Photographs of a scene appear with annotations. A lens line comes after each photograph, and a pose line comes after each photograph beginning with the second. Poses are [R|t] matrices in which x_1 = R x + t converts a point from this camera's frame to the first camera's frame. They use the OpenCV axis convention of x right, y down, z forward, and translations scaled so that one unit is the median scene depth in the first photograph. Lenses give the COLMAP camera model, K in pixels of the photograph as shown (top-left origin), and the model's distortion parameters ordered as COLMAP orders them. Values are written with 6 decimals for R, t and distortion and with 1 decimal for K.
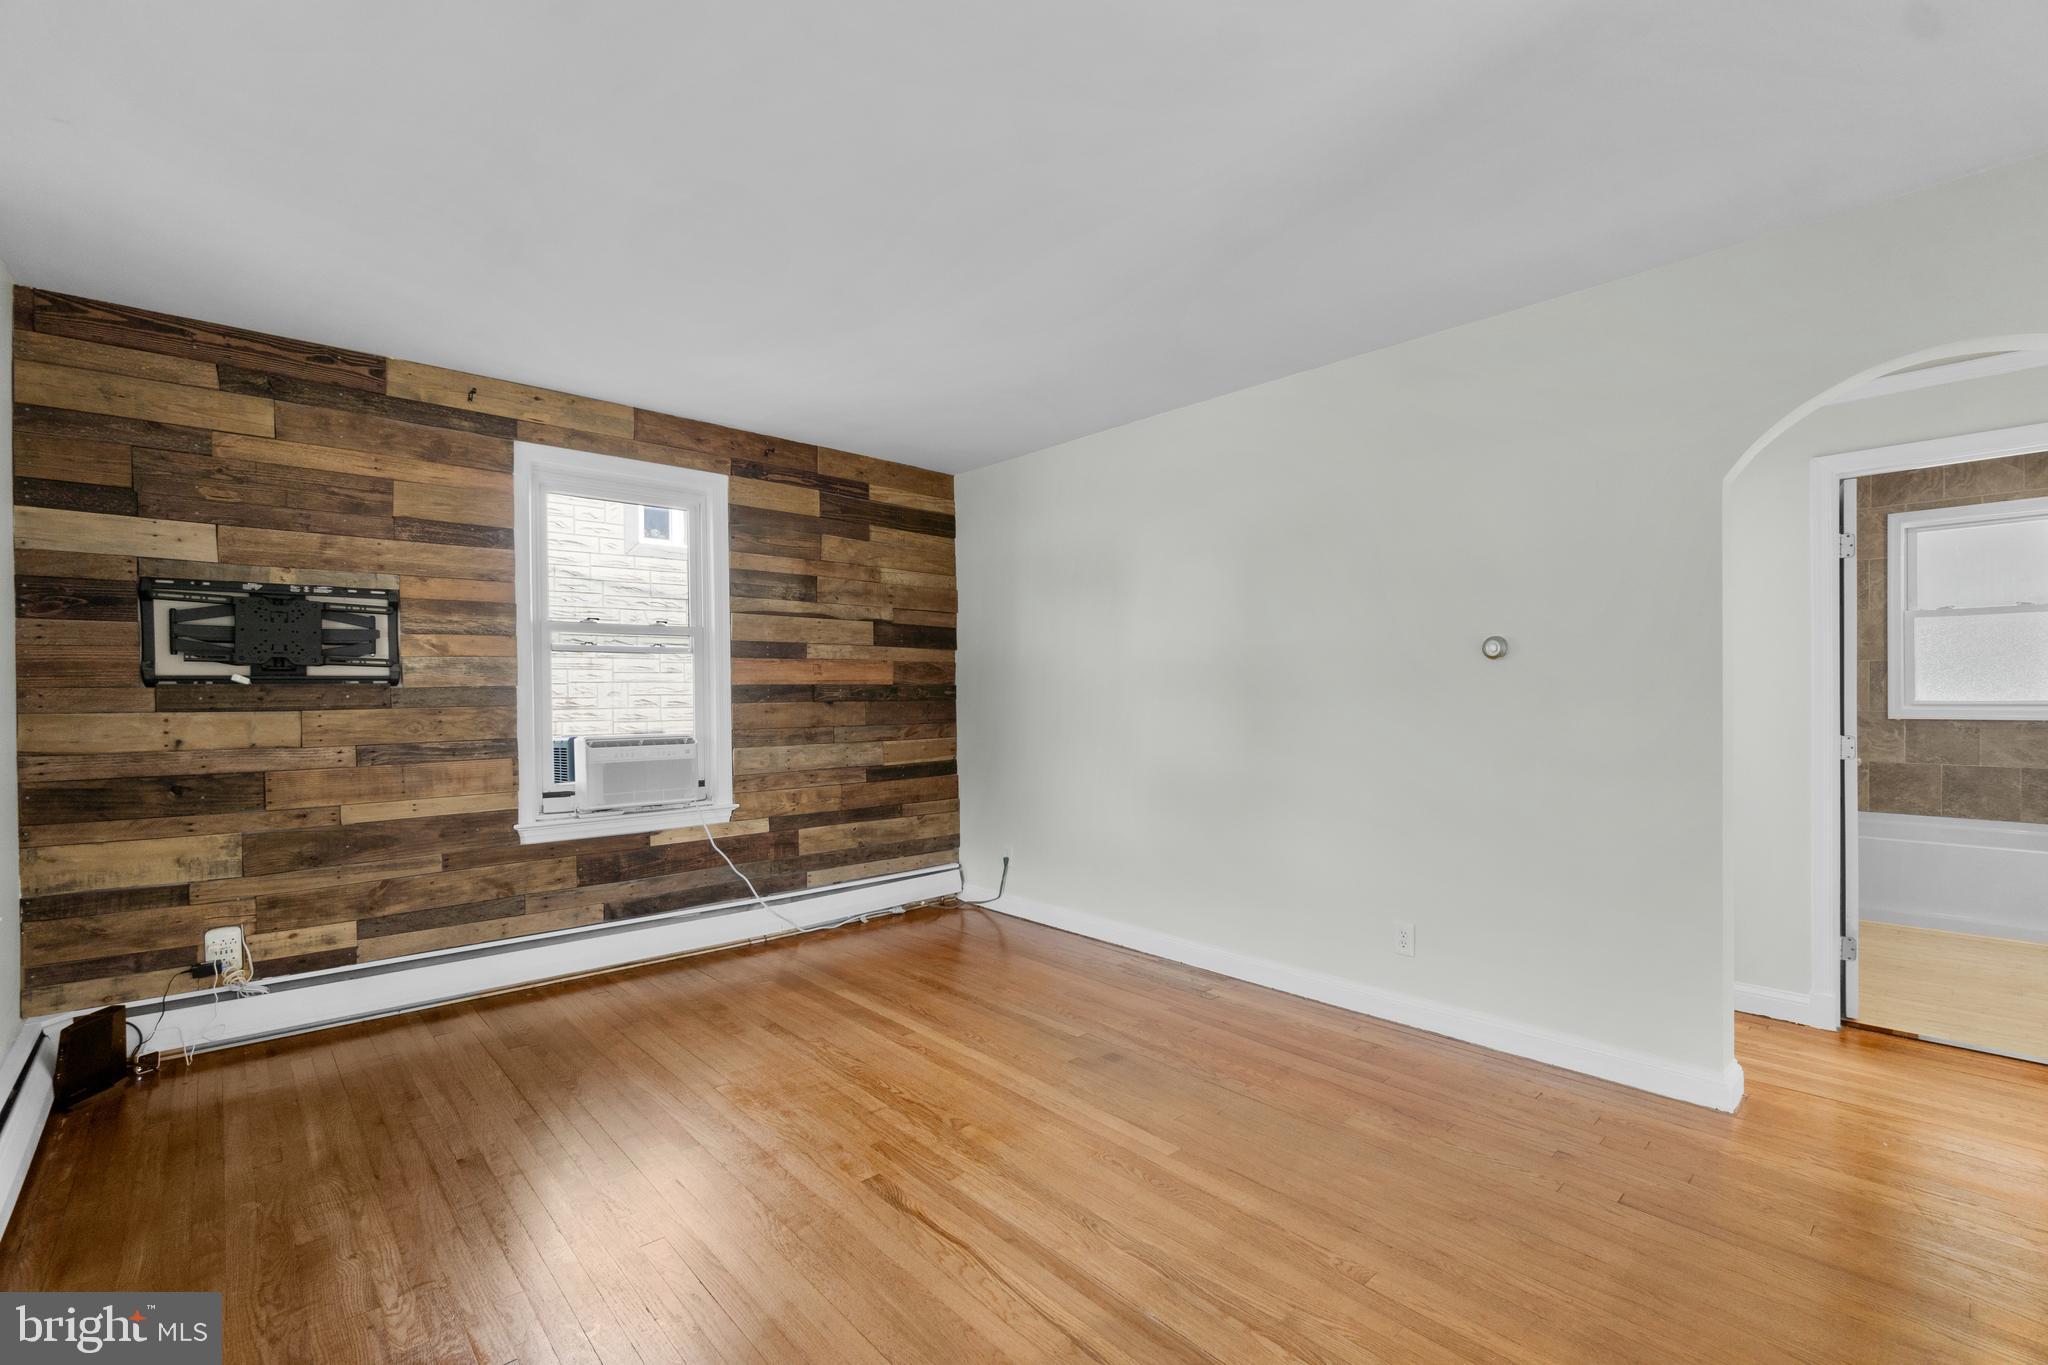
lens RADIAL K [[887.5, 0, 1011.8], [0, 887.5, 695.5], [0, 0, 1]] dist [-0.001651, 0.001315]
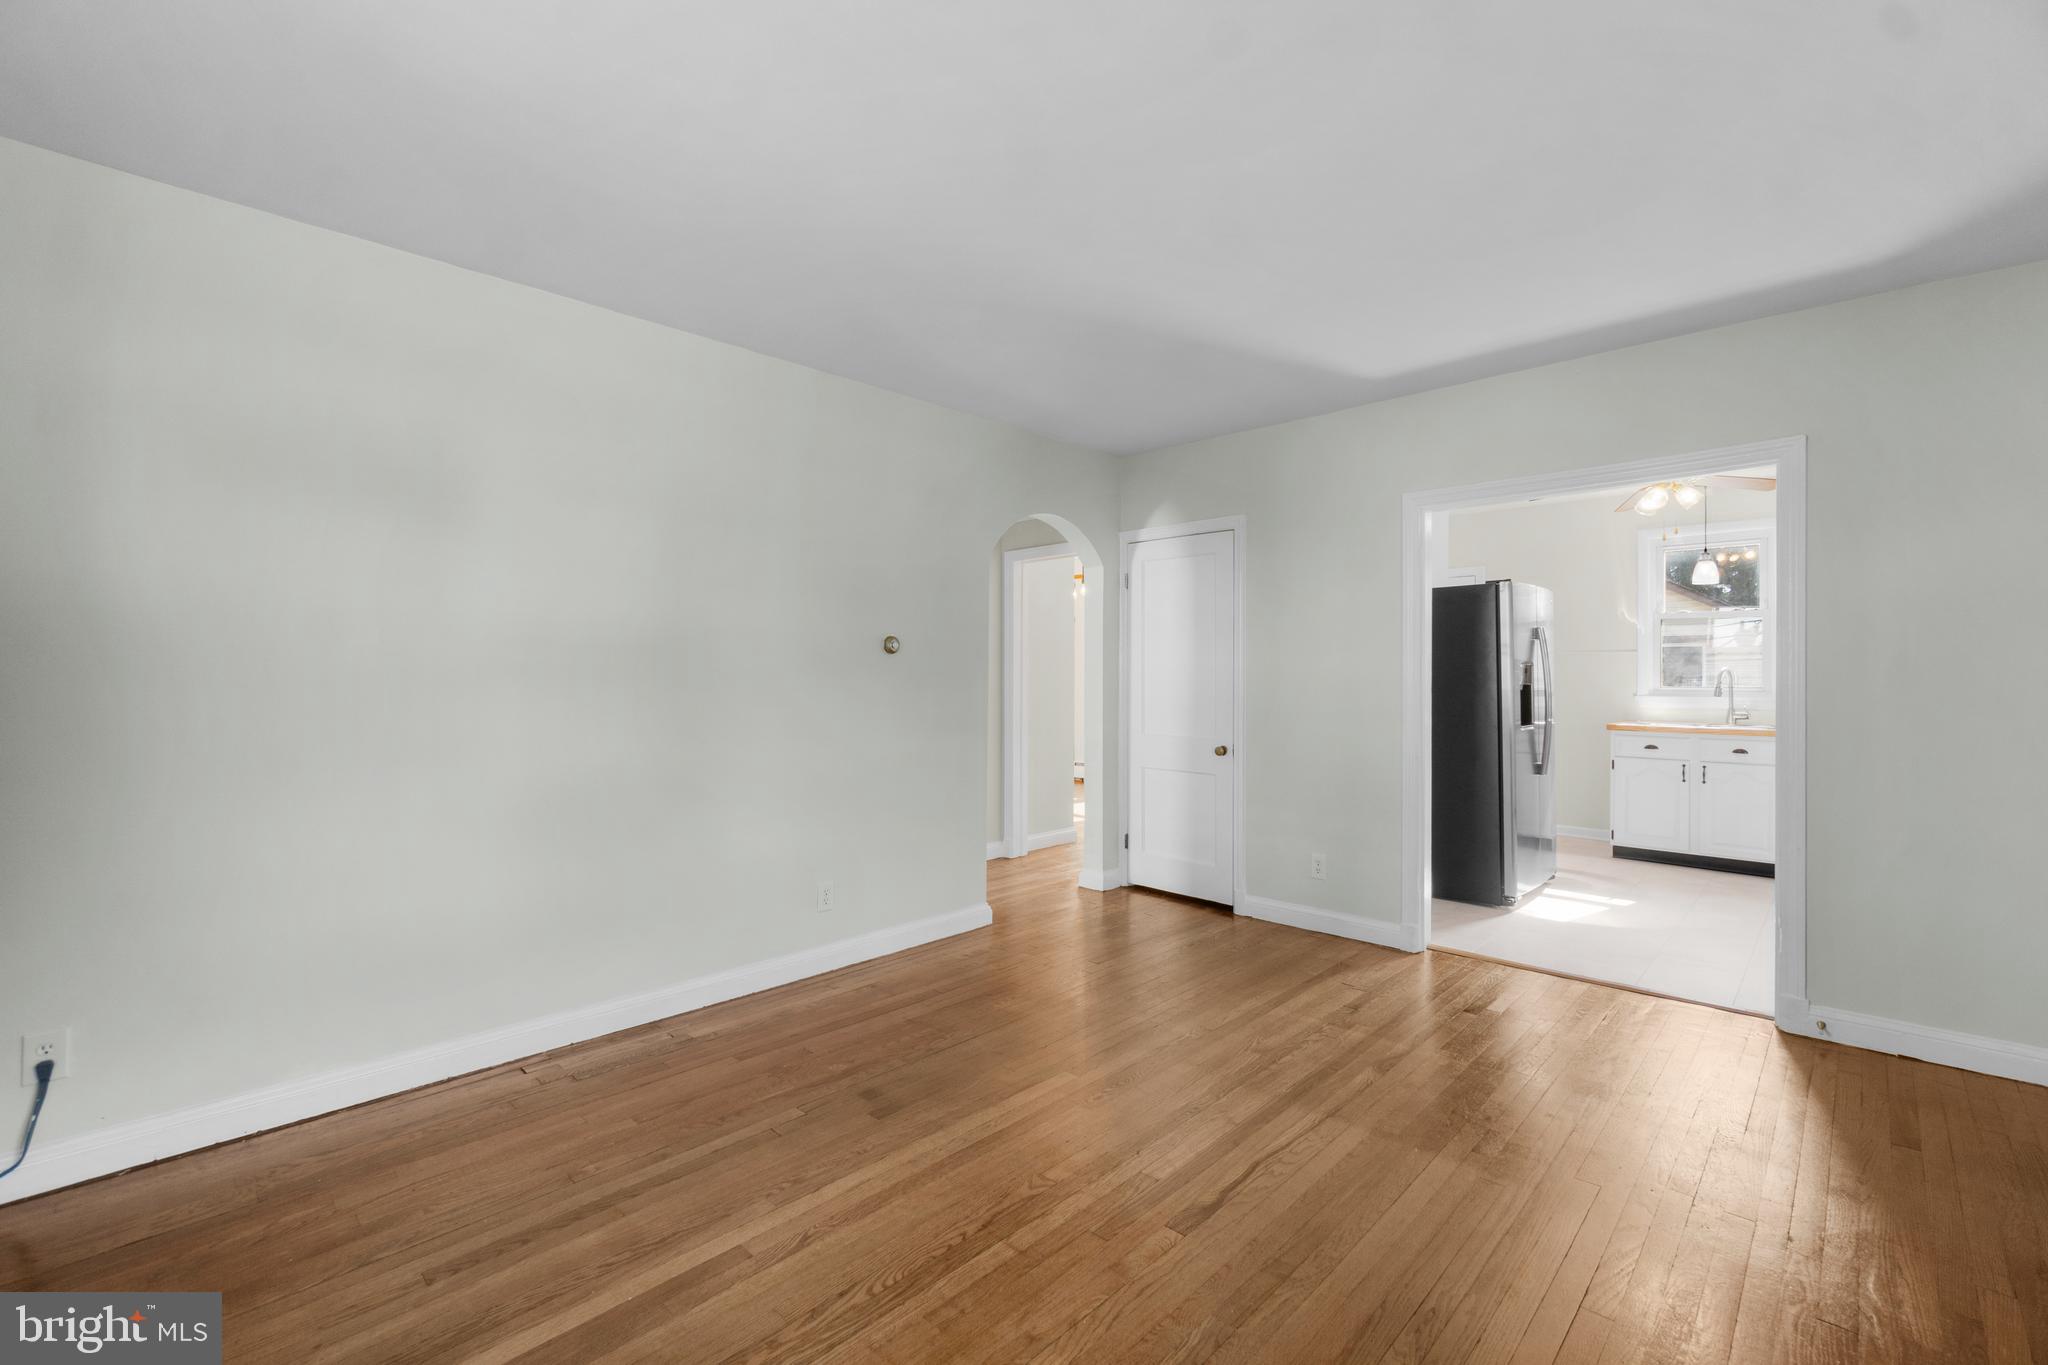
lens RADIAL K [[887.5, 0, 1018.2], [0, 887.5, 670.9], [0, 0, 1]] dist [-0.001651, 0.001315]
pose [[-0.074346, 0.008801, 0.997194, -0.693286], [0.003989, 0.999956, -0.008528, -0.002831], [-0.997224, 0.003344, -0.074378, 0.820453]]
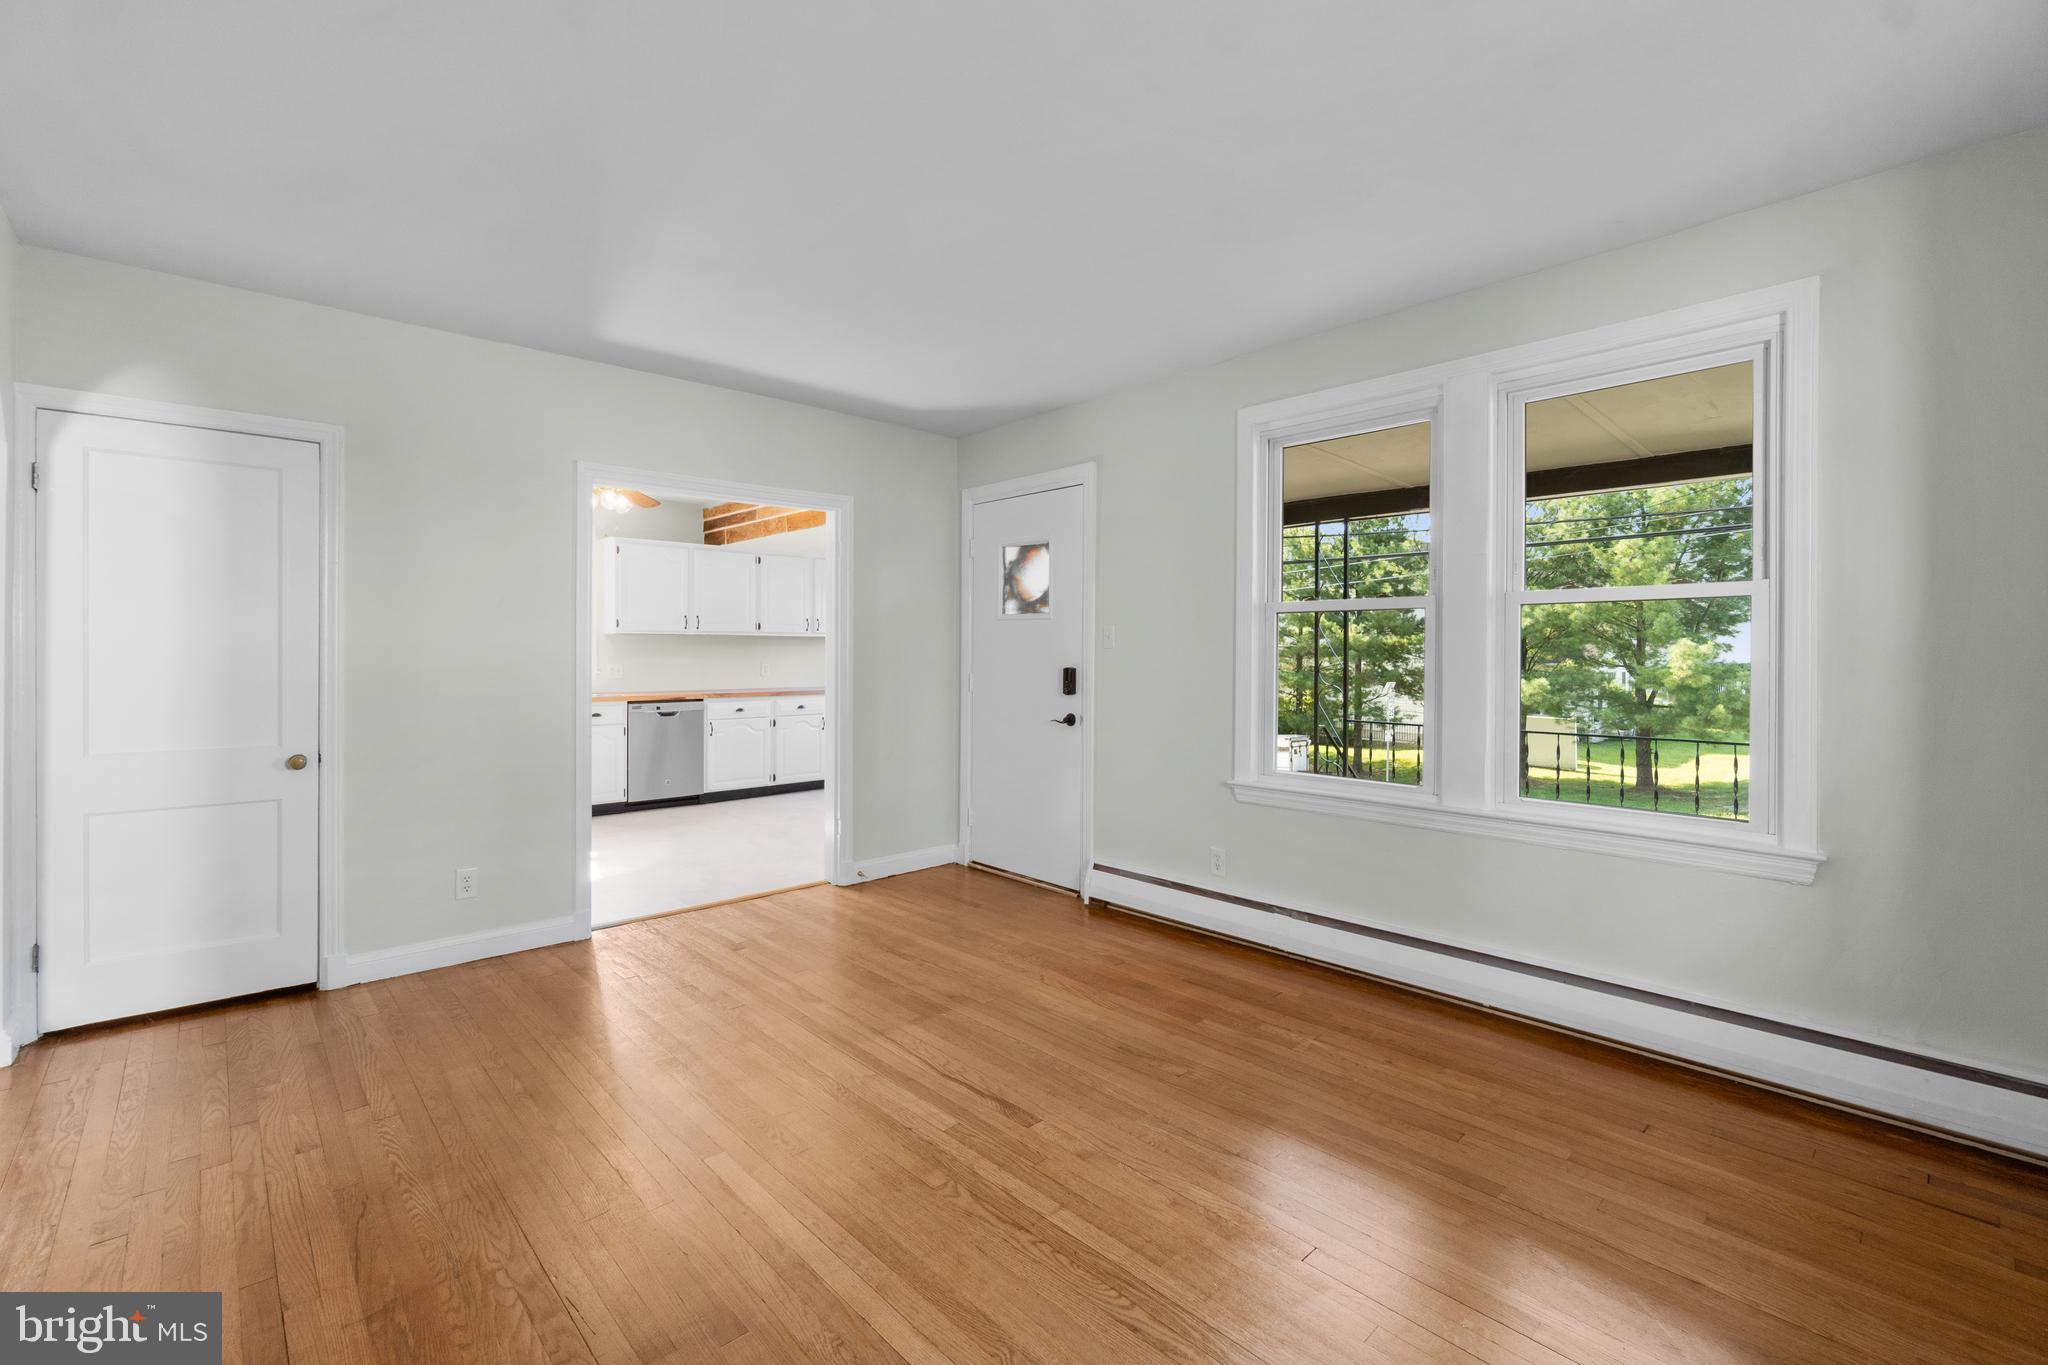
lens RADIAL K [[887.5, 0, 1023.5], [0, 887.5, 656.8], [0, 0, 1]] dist [-0.001651, 0.001315]
pose [[-0.999770, 0.004064, -0.021049, -0.085127], [0.003879, 0.999954, 0.008789, -0.006623], [0.021084, 0.008705, -0.999740, 1.365513]]
